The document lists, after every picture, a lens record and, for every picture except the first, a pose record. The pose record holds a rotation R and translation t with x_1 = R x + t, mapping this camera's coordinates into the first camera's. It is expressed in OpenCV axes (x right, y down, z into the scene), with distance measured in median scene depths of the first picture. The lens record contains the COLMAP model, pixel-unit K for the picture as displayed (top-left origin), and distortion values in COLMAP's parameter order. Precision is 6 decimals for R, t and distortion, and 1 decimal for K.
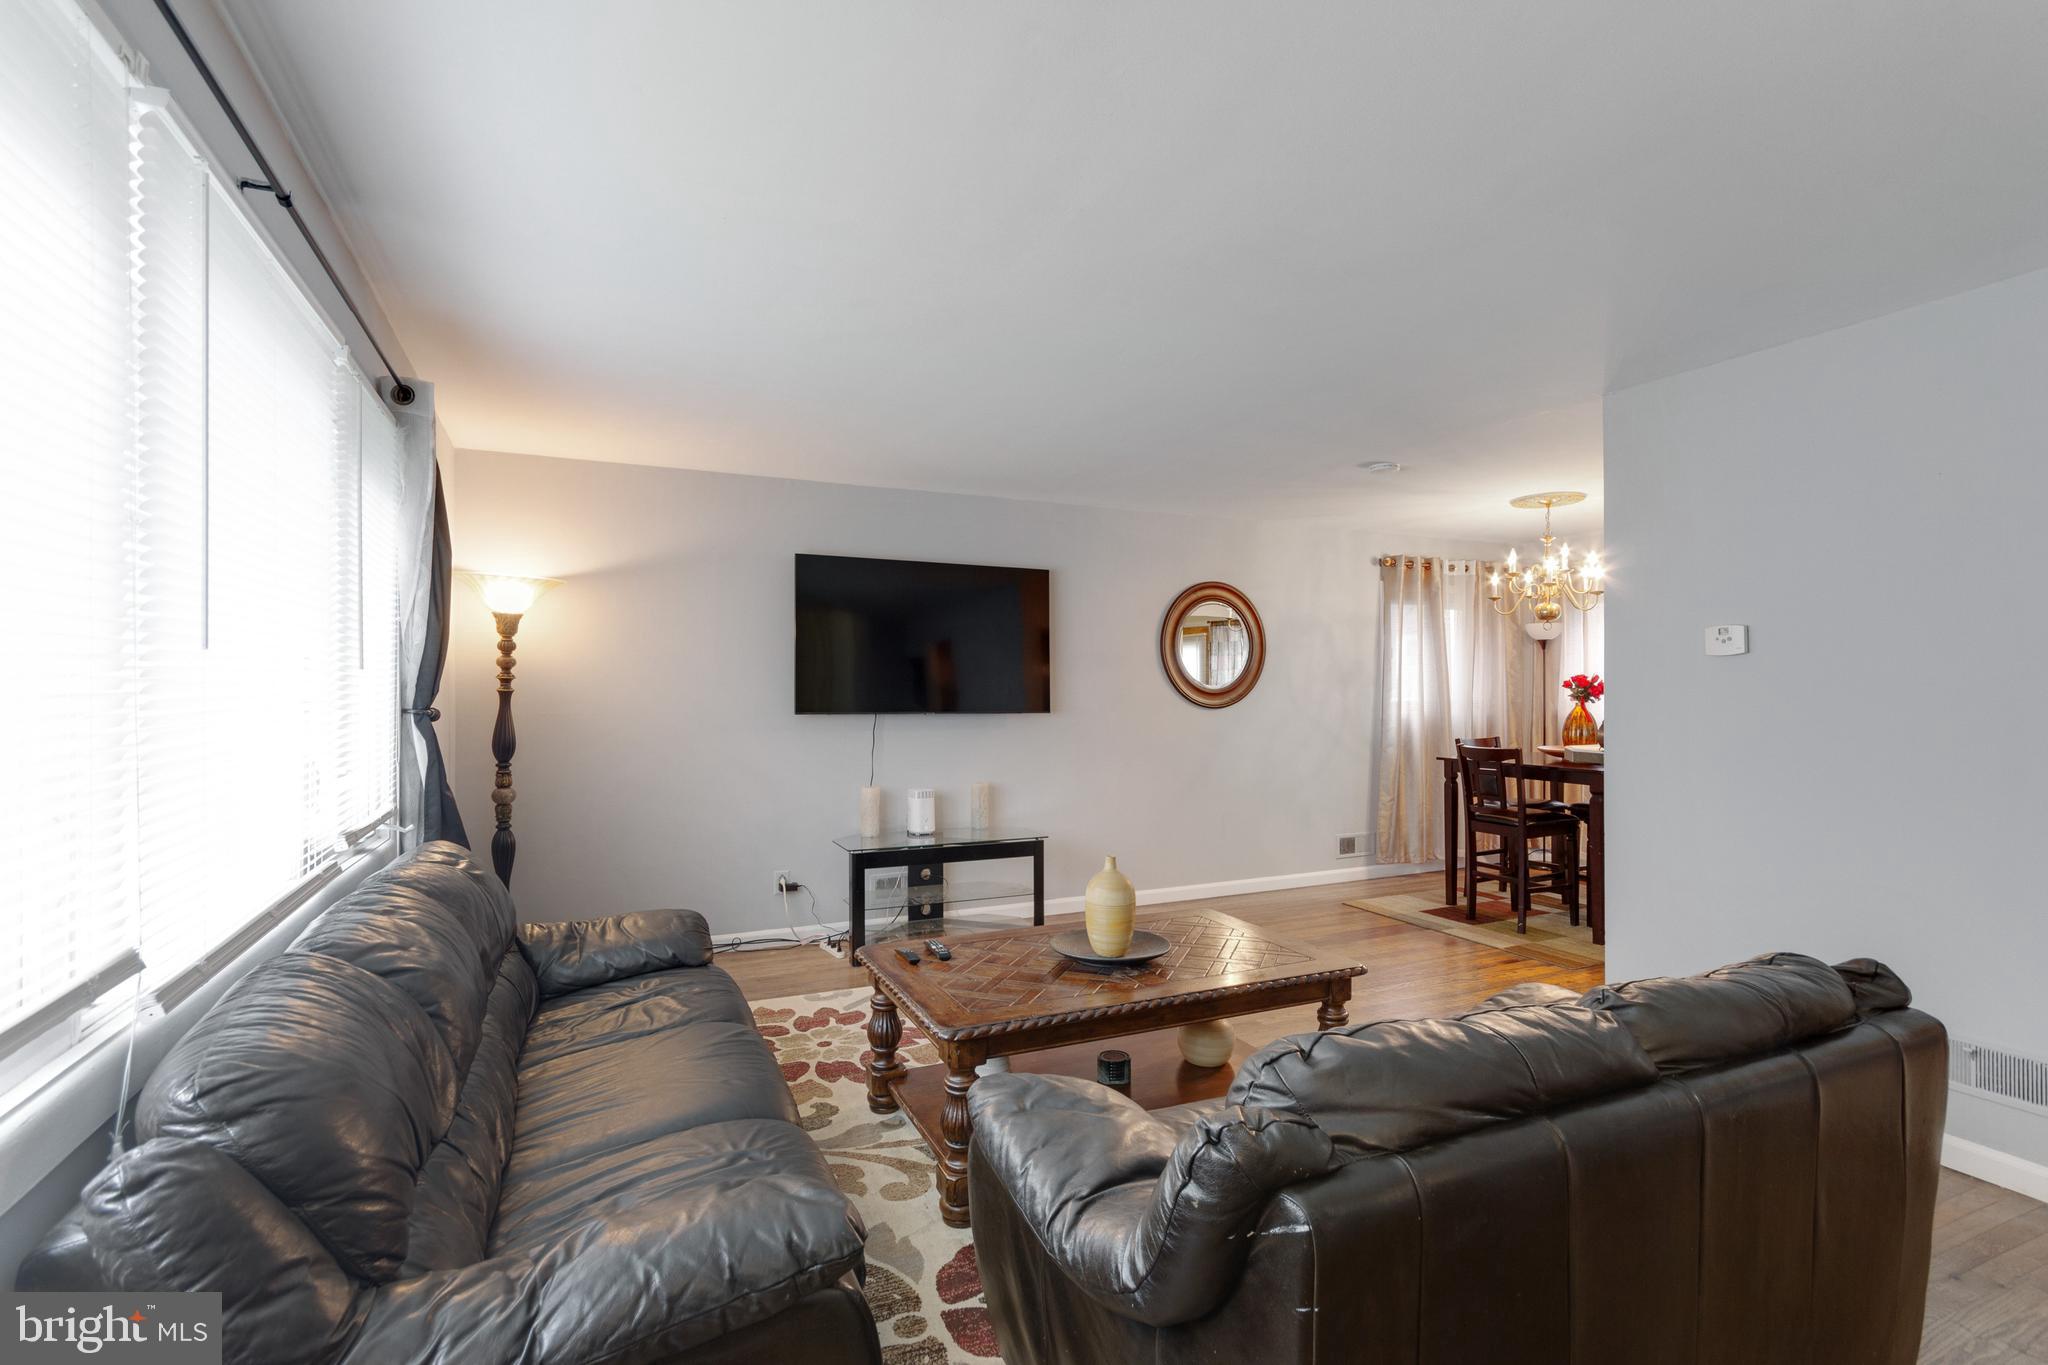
lens RADIAL K [[939.7, 0, 1022.1], [0, 939.7, 676.5], [0, 0, 1]] dist [0.003732, 0.000001]
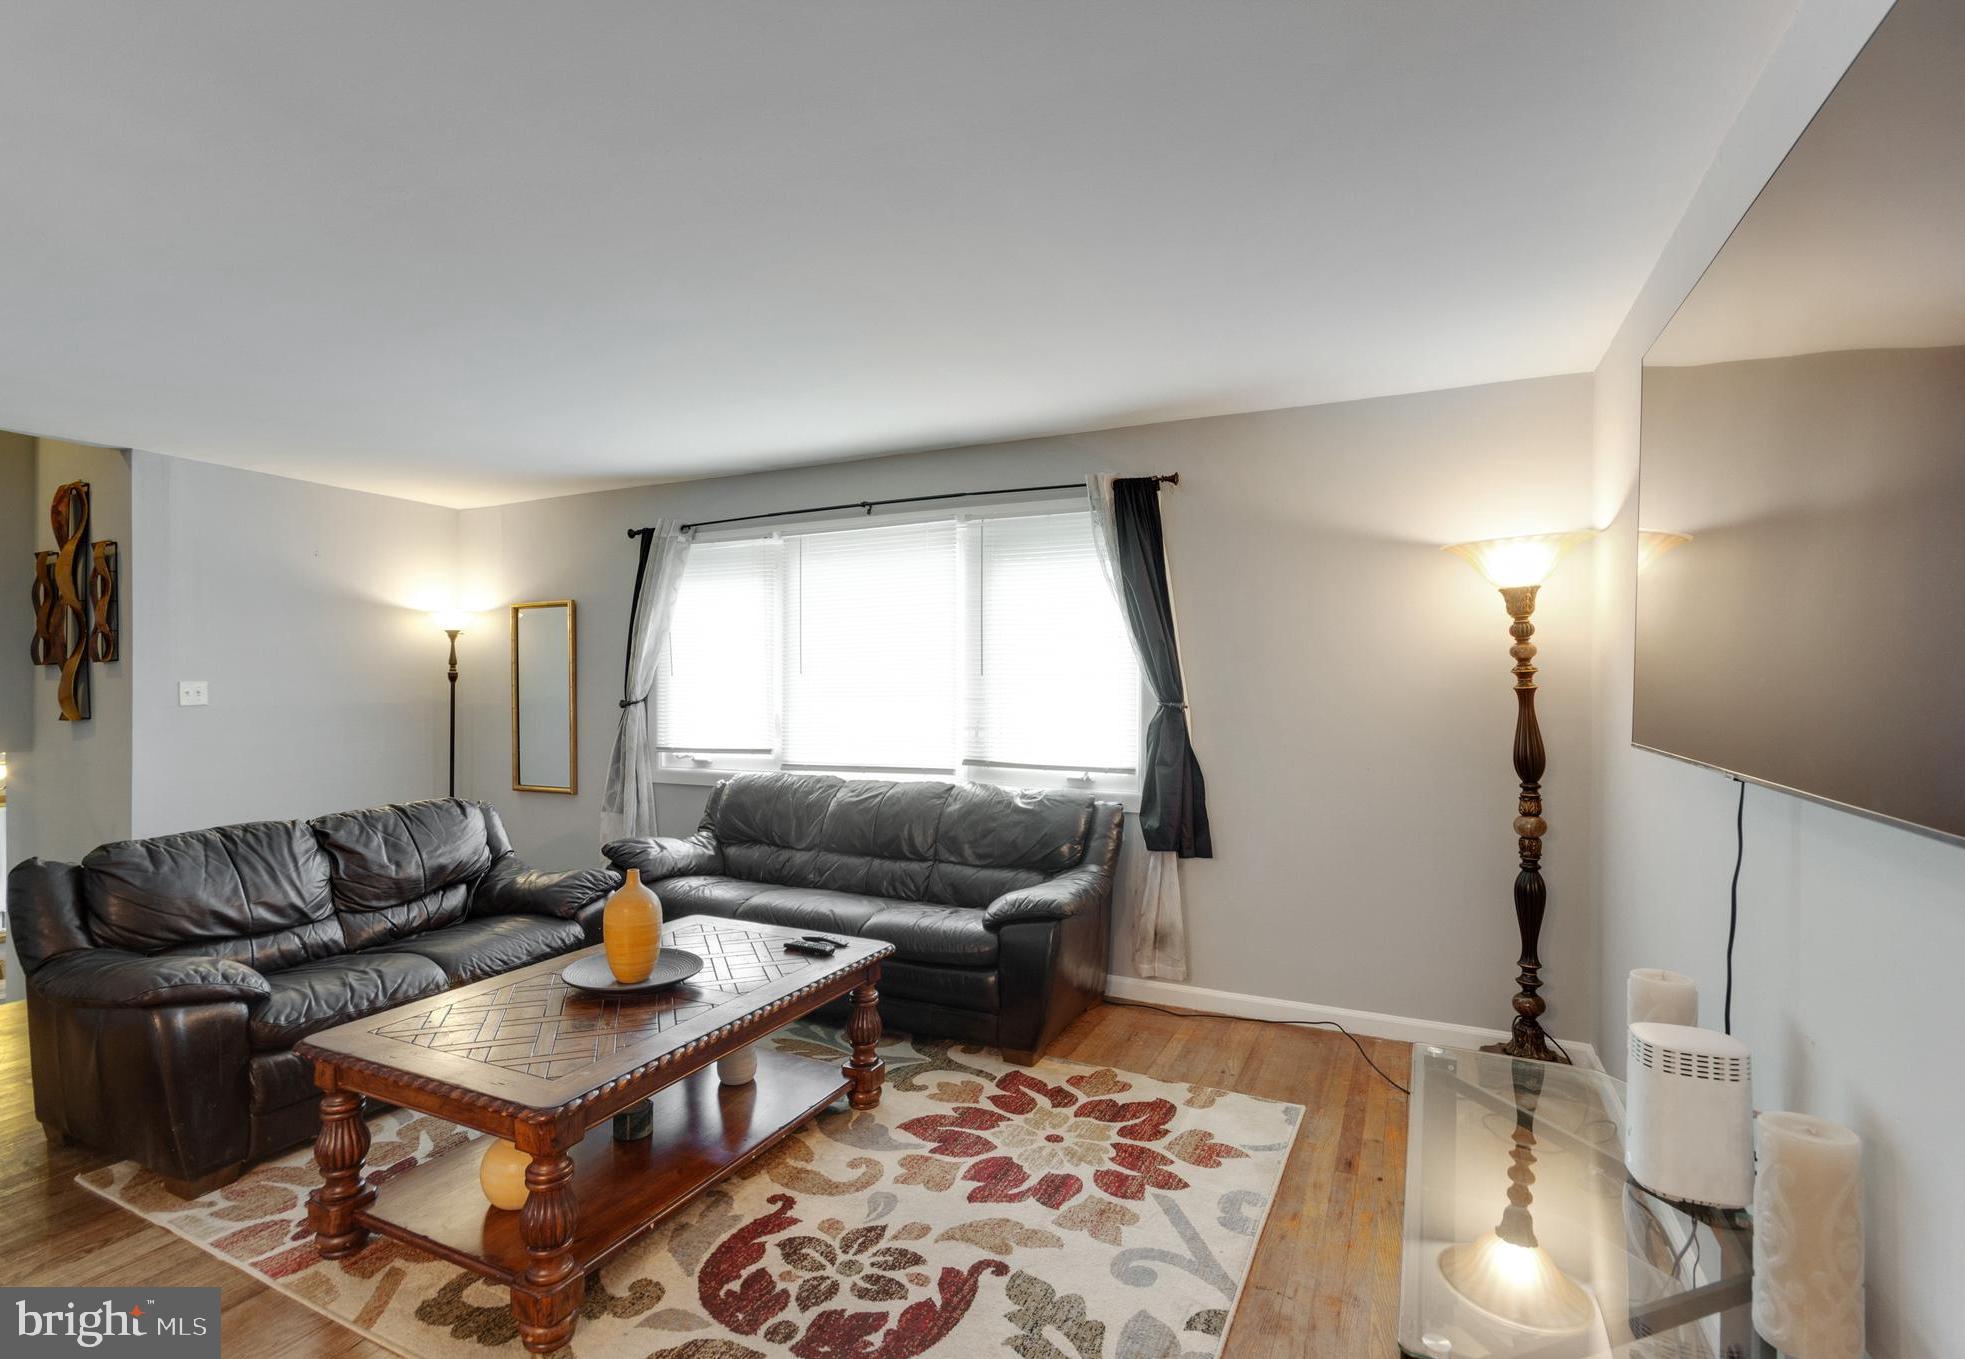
lens RADIAL K [[950.0, 0, 970.0], [0, 950.0, 692.0], [0, 0, 1]] dist [-0.000995, 0.000393]
pose [[-0.765598, 0.000946, -0.643318, 0.288571], [0.004045, 0.999986, -0.003343, 0.018458], [0.643306, -0.005161, -0.765592, 1.284381]]
